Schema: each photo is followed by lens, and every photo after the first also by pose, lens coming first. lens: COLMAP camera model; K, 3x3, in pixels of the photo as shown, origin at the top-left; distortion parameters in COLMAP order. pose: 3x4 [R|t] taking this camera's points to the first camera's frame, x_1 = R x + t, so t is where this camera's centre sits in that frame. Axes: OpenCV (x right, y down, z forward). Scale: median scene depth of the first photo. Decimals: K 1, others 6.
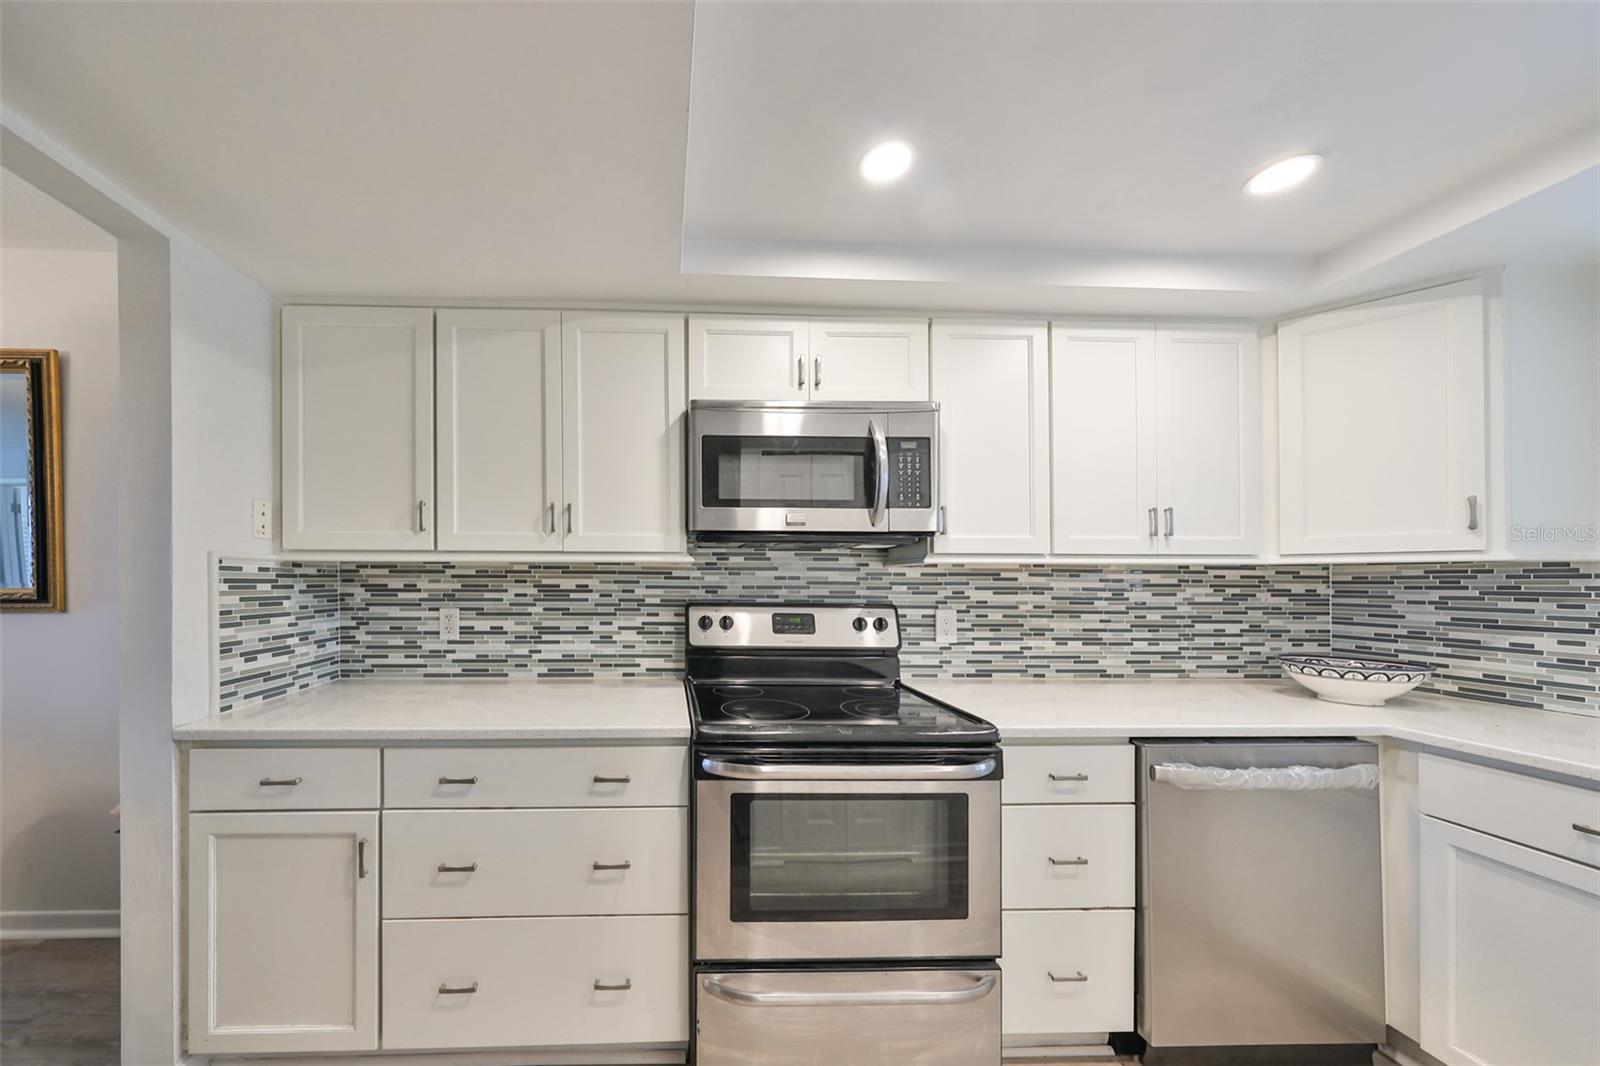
lens RADIAL K [[537.5, 0, 691.1], [0, 537.5, 577.5], [0, 0, 1]] dist [0.019849, -0.000038]
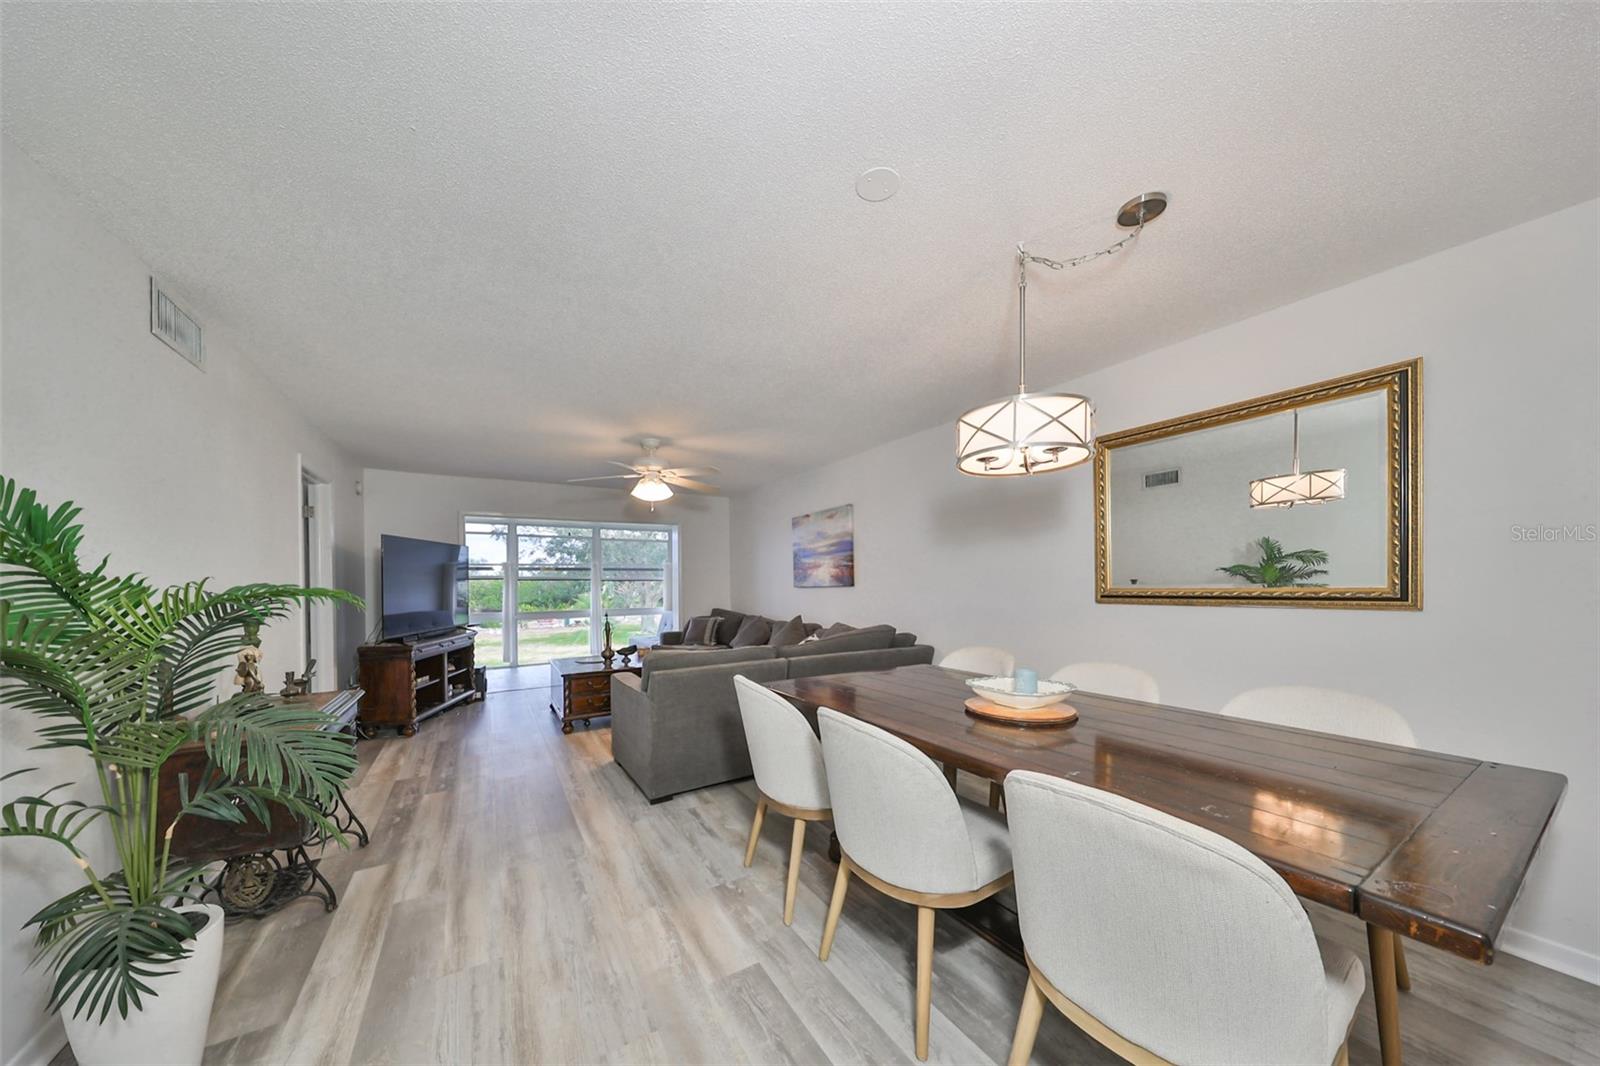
lens RADIAL K [[537.6, 0, 808.8], [0, 537.6, 574.0], [0, 0, 1]] dist [-0.000096, -0.000018]
pose [[0.493469, -0.025468, -0.869390, -0.988095], [0.010985, 0.999674, -0.023049, 0.006118], [0.869694, 0.001824, 0.493588, -0.524182]]
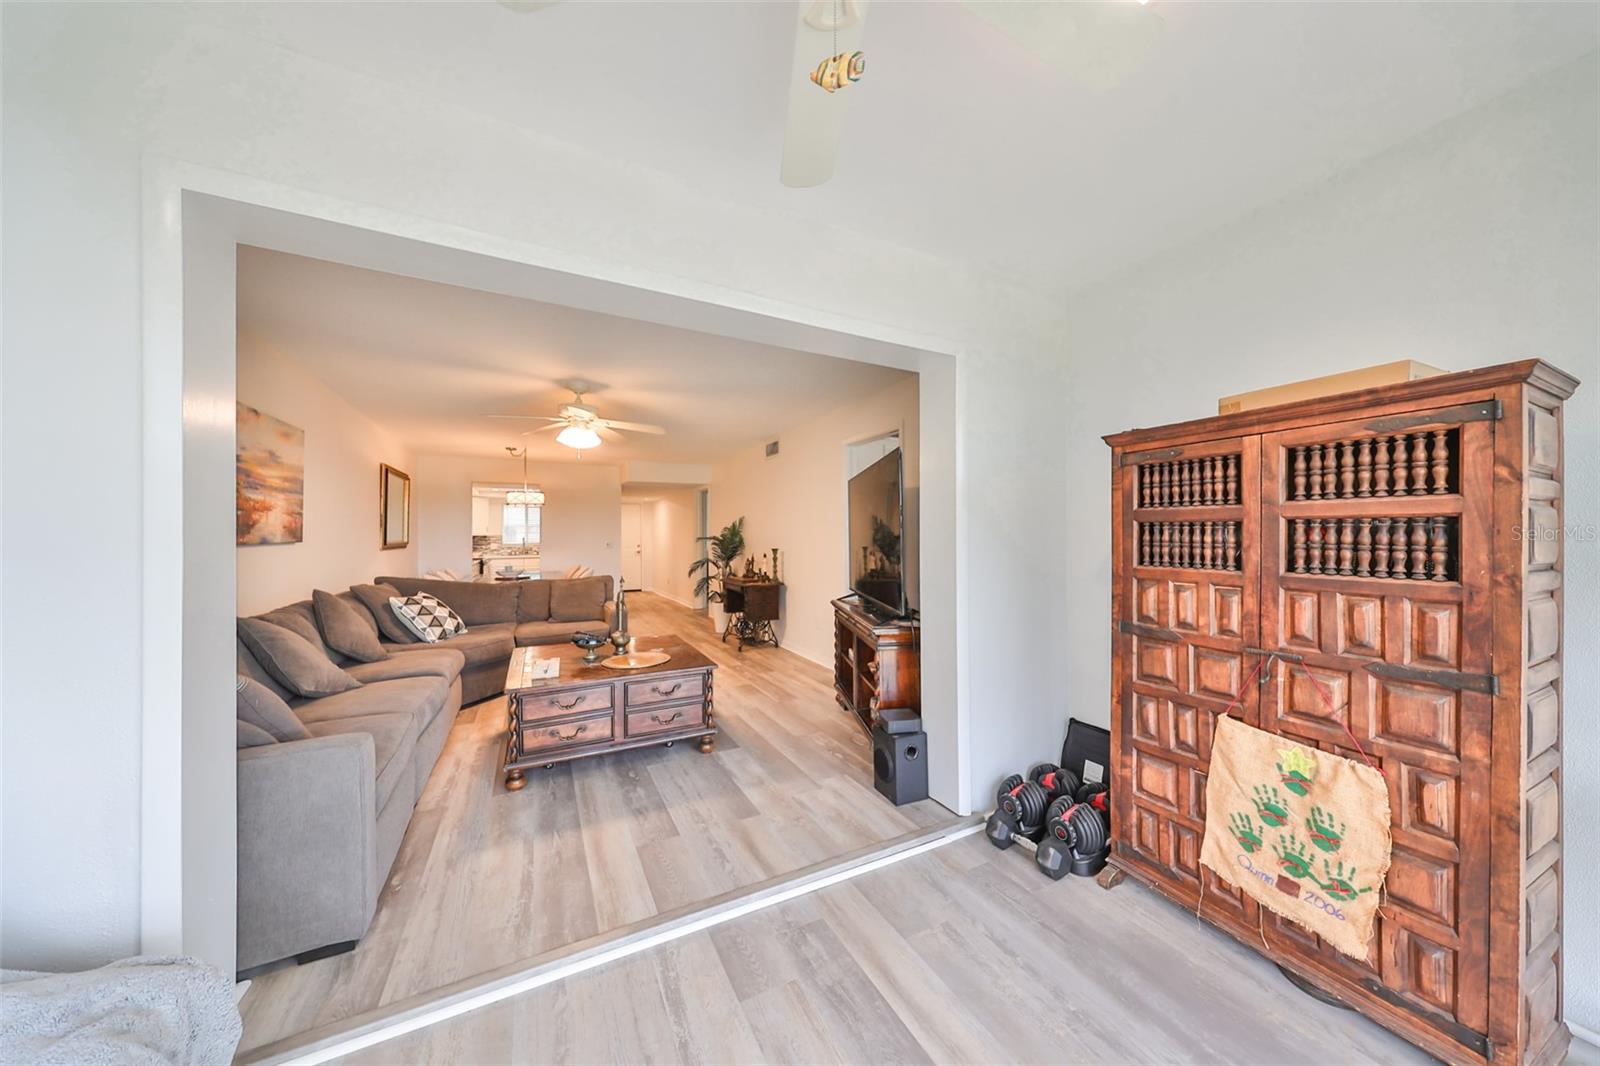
lens RADIAL K [[517.1, 0, 800.0], [0, 517.1, 533.0], [0, 0, 1]] dist [-0.007764, -0.000010]
pose [[-0.418410, 0.005651, 0.908240, -5.117152], [0.002840, 0.999984, -0.004914, -0.010072], [-0.908254, 0.000524, -0.418420, 0.033708]]
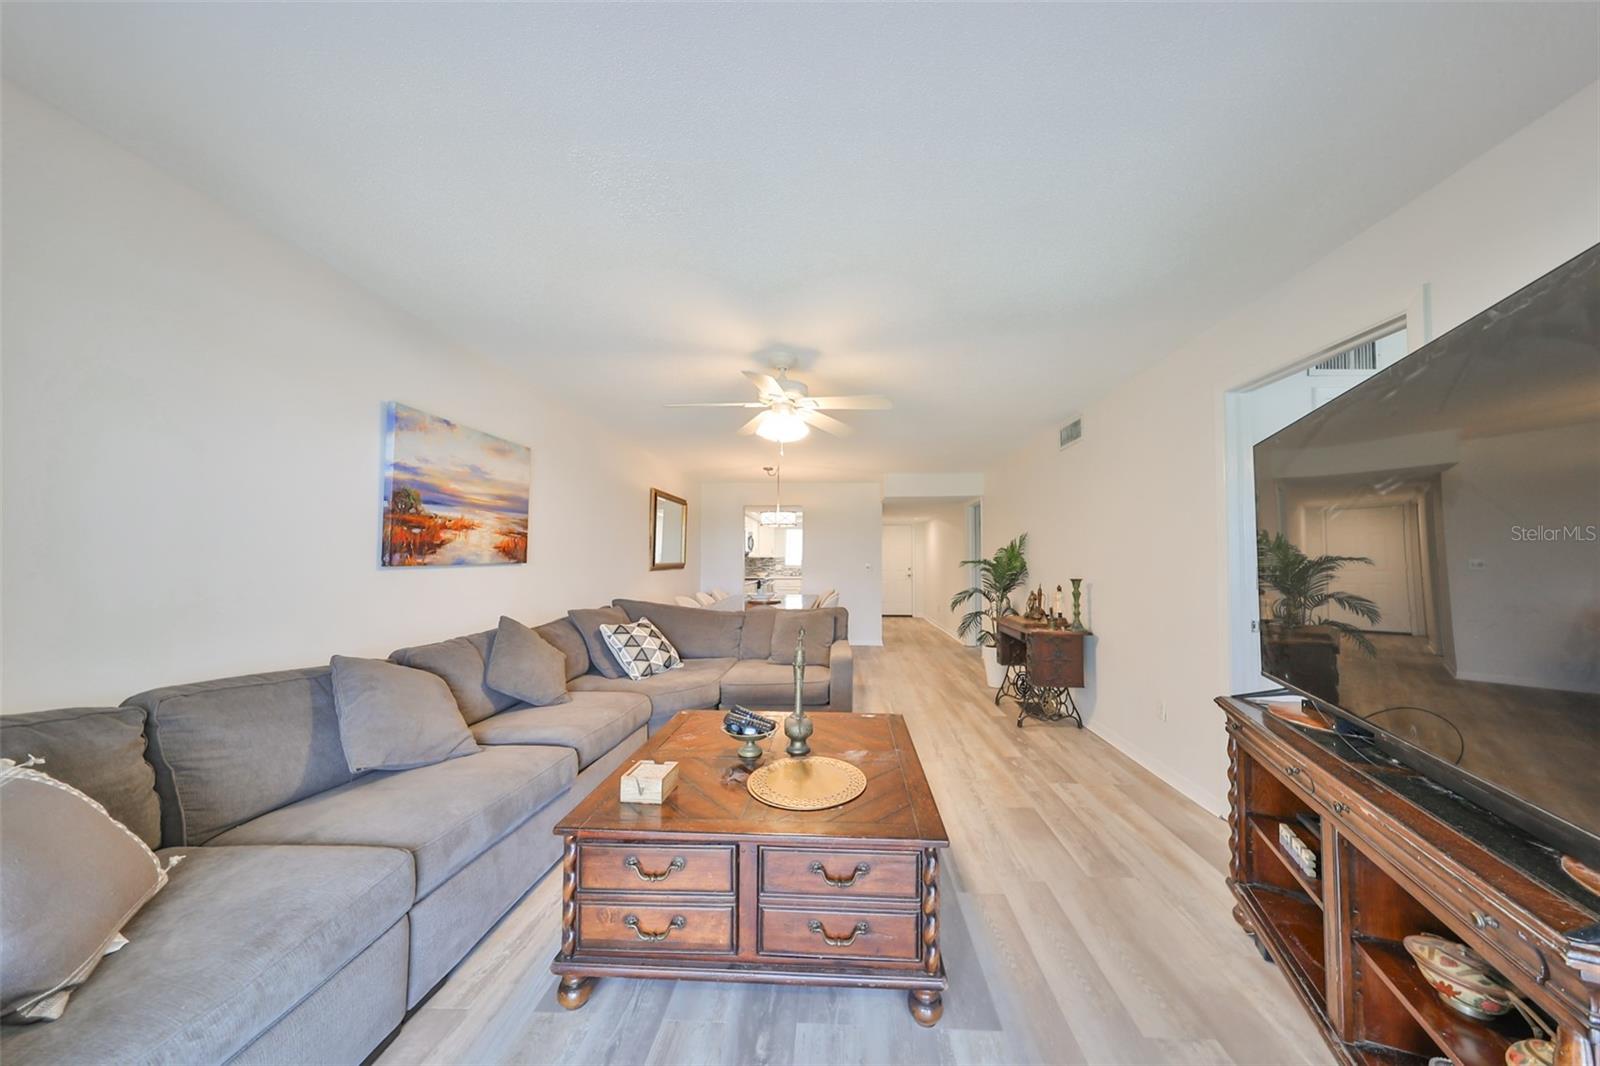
lens RADIAL K [[498.8, 0, 811.5], [0, 498.8, 548.3], [0, 0, 1]] dist [-0.000056, -0.000034]
pose [[0.094591, 0.020481, 0.995306, -4.408302], [-0.002879, 0.999790, -0.020299, -0.010181], [-0.995512, -0.000945, 0.094630, -0.231794]]
